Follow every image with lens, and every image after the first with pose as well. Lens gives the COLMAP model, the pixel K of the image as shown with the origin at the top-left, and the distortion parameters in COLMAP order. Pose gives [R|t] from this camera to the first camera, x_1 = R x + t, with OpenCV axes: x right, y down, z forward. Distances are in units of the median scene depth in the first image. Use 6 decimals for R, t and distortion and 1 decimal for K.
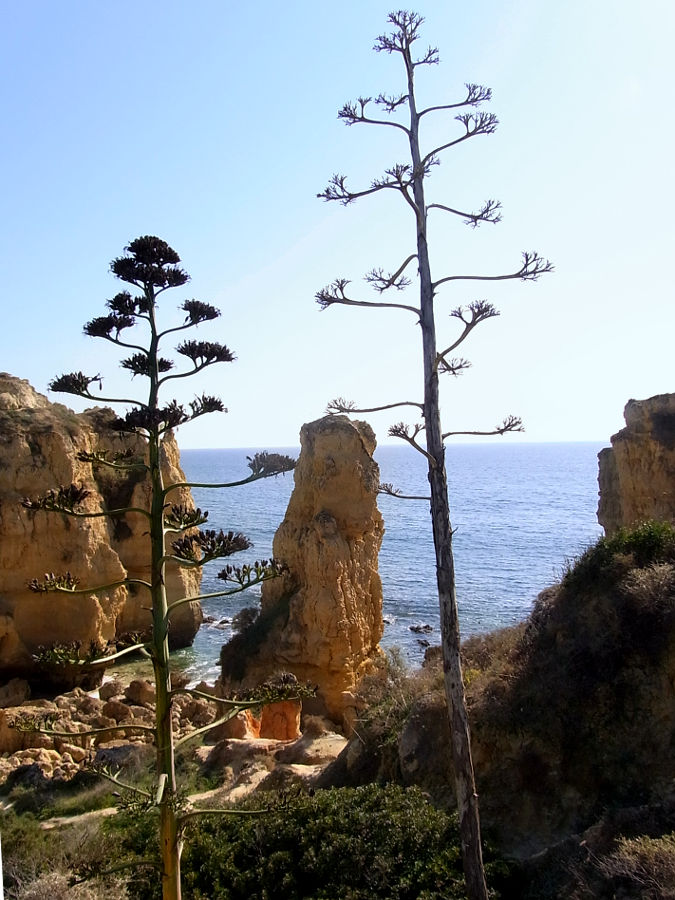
lens RADIAL K [[783.4, 0, 339.6], [0, 783.4, 491.0], [0, 0, 1]] dist [-0.054602, 0.084568]
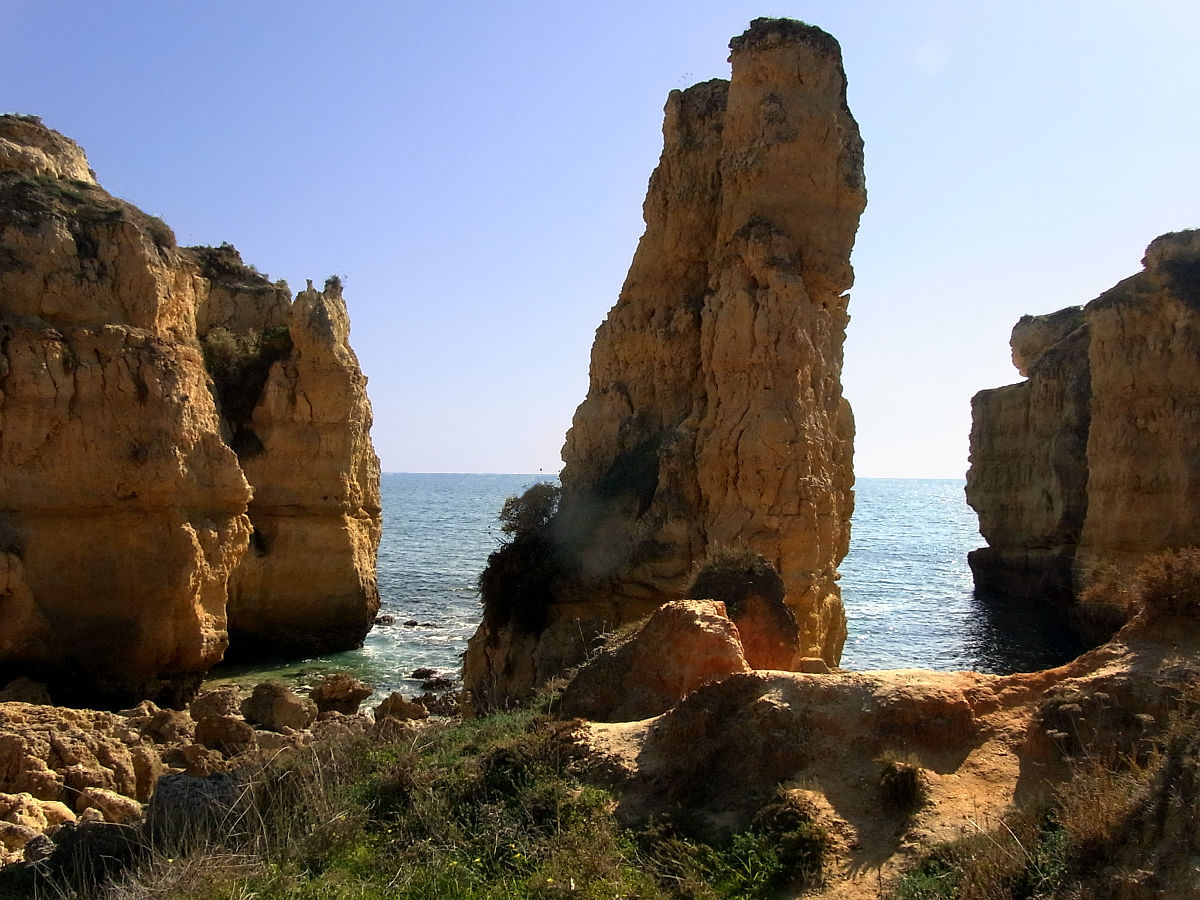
lens RADIAL K [[984.3, 0, 587.3], [0, 984.3, 496.0], [0, 0, 1]] dist [-0.058878, 0.050564]
pose [[0.997246, 0.026947, 0.069101, -0.094468], [-0.024902, 0.999231, -0.030284, 0.126437], [-0.069864, 0.028480, 0.997150, 0.329364]]
